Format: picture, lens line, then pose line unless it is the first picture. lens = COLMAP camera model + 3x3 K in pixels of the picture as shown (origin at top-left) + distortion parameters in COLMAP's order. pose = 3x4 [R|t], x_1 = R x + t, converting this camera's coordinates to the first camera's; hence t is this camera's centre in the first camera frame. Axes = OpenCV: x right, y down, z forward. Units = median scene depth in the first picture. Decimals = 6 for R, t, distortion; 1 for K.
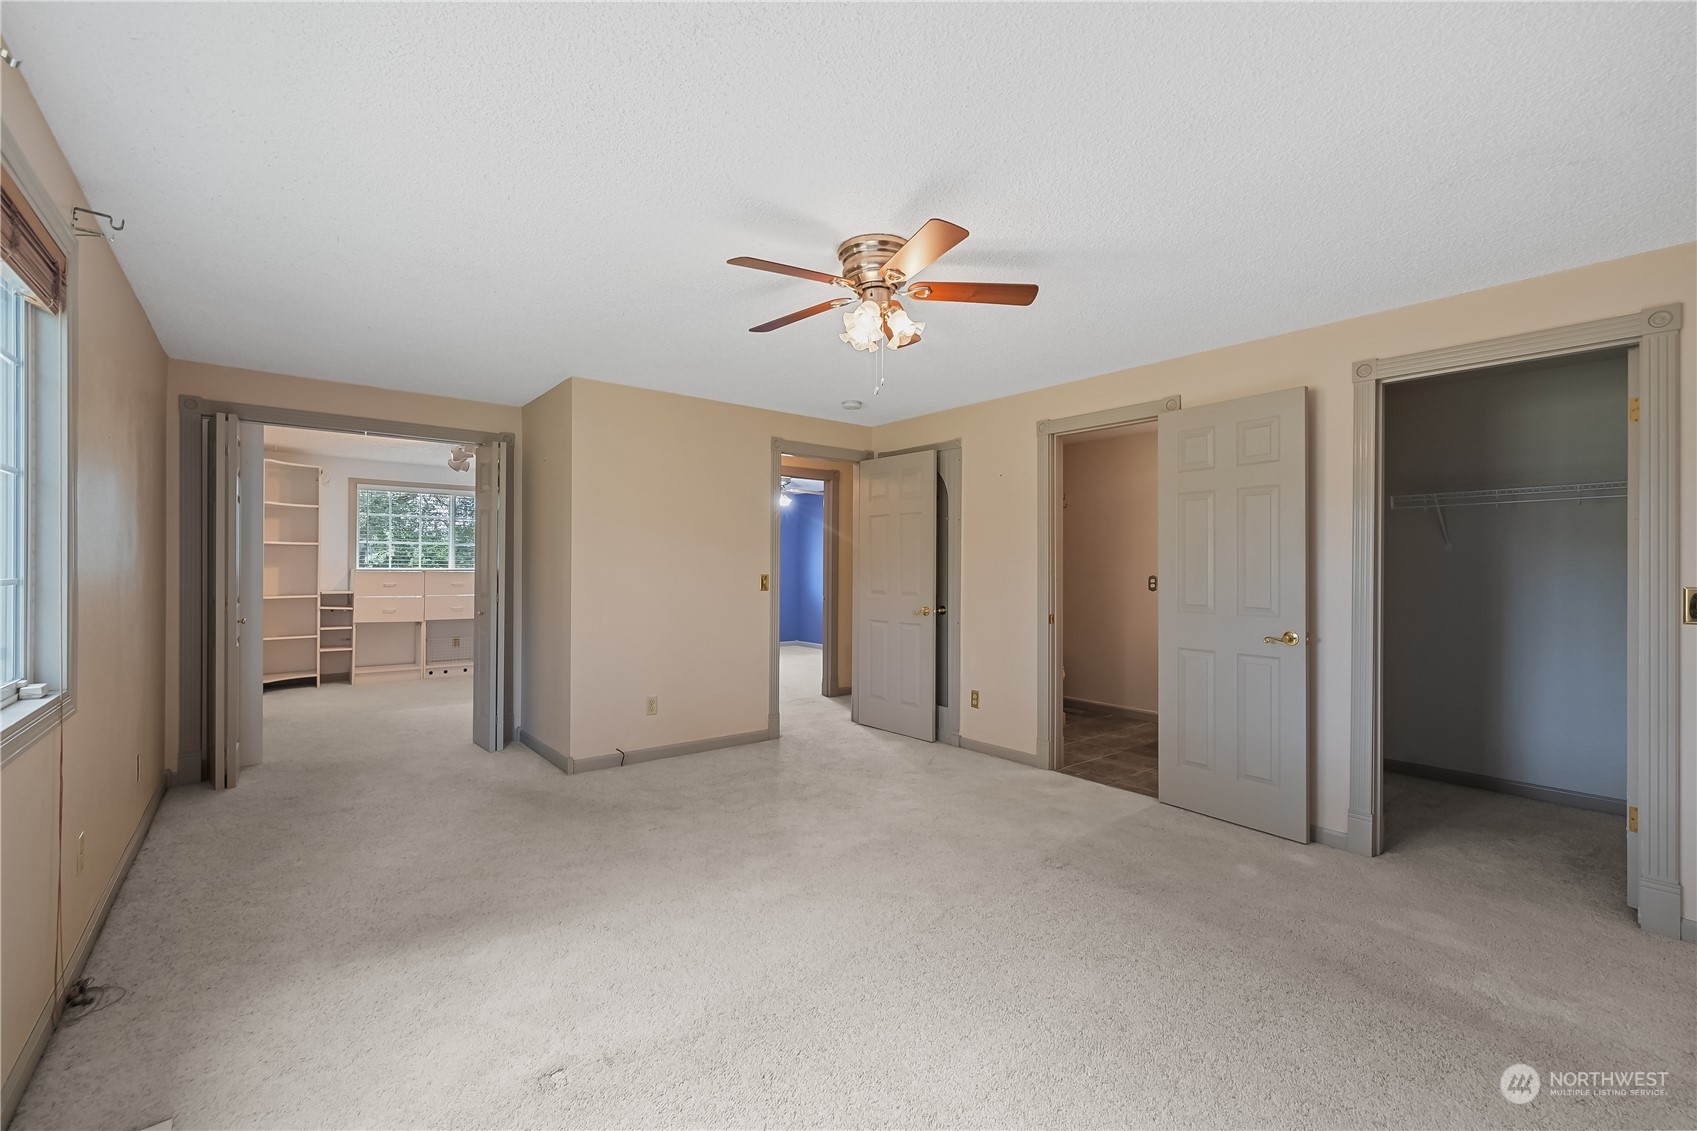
lens RADIAL K [[712.7, 0, 848.5], [0, 712.7, 565.5], [0, 0, 1]] dist [0.000644, 0.000108]
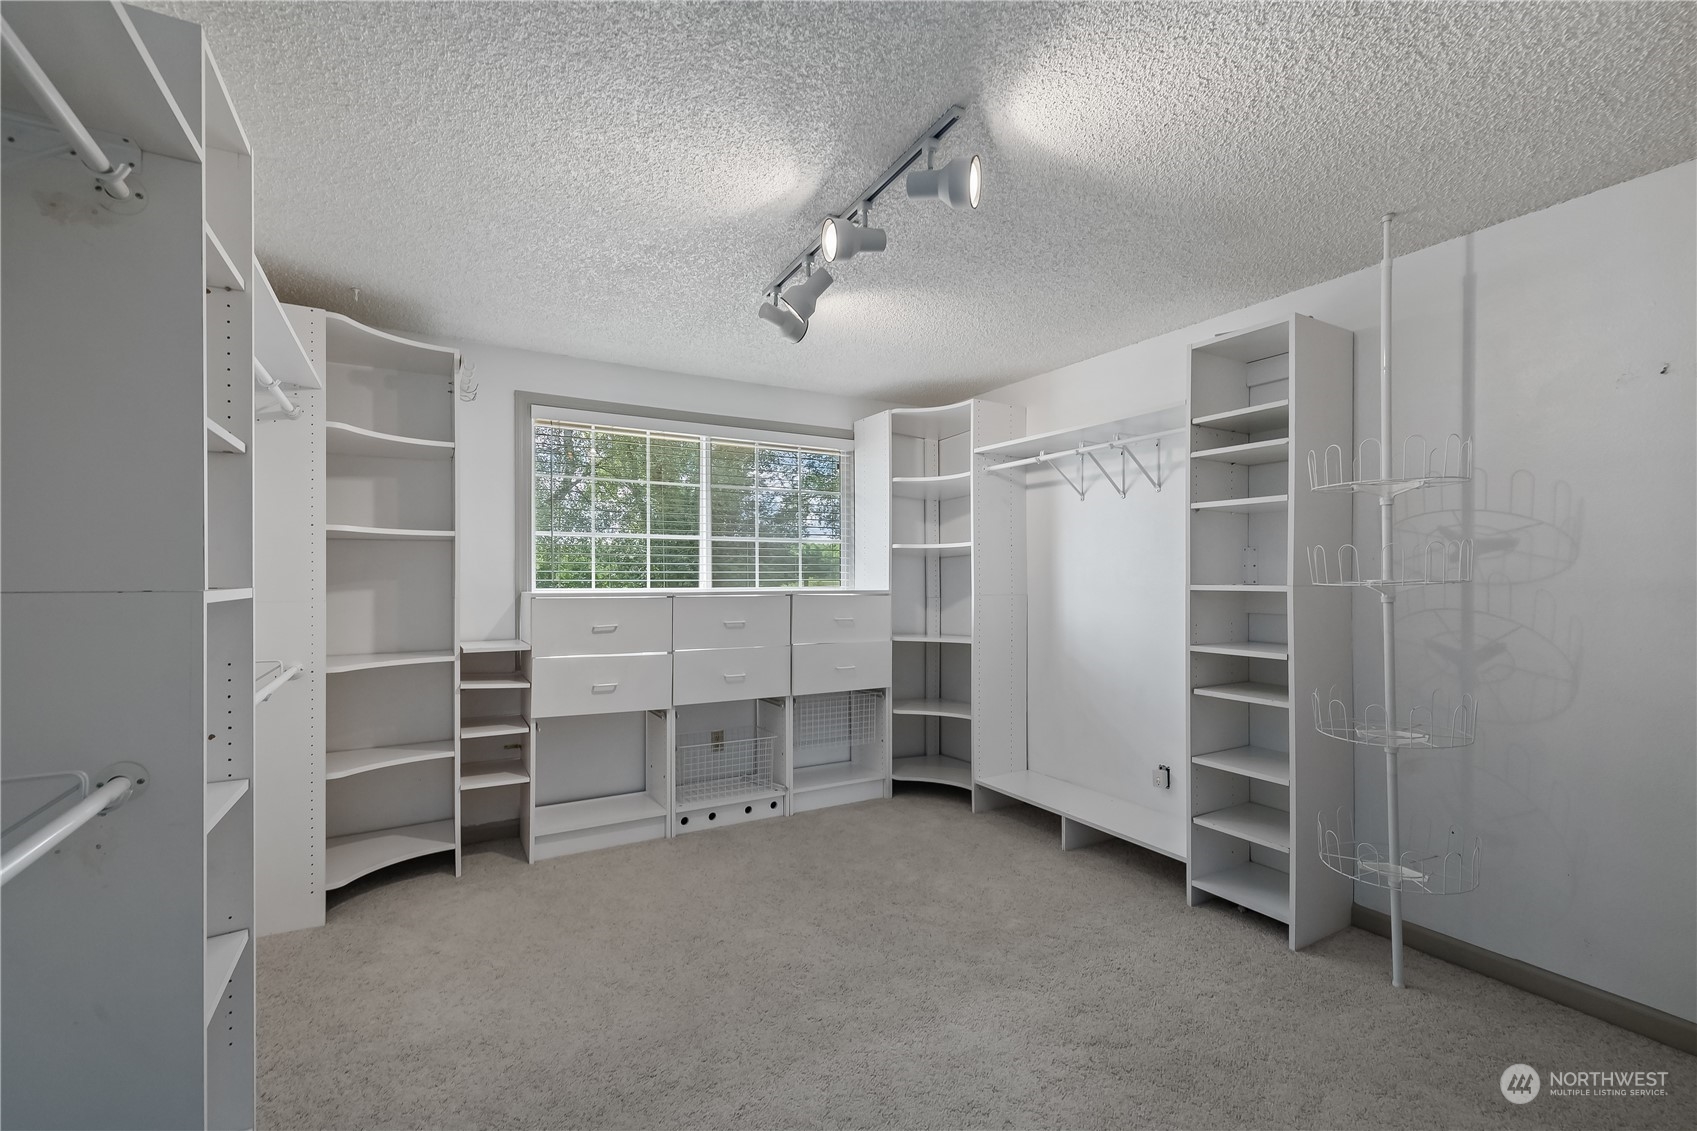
lens RADIAL K [[734.6, 0, 848.5], [0, 734.6, 565.5], [0, 0, 1]] dist [0.000182, 0.000312]
pose [[0.988465, -0.012041, -0.150971, -0.438186], [0.011692, 0.999927, -0.003197, -0.008440], [0.150999, 0.001395, 0.988533, 0.592411]]
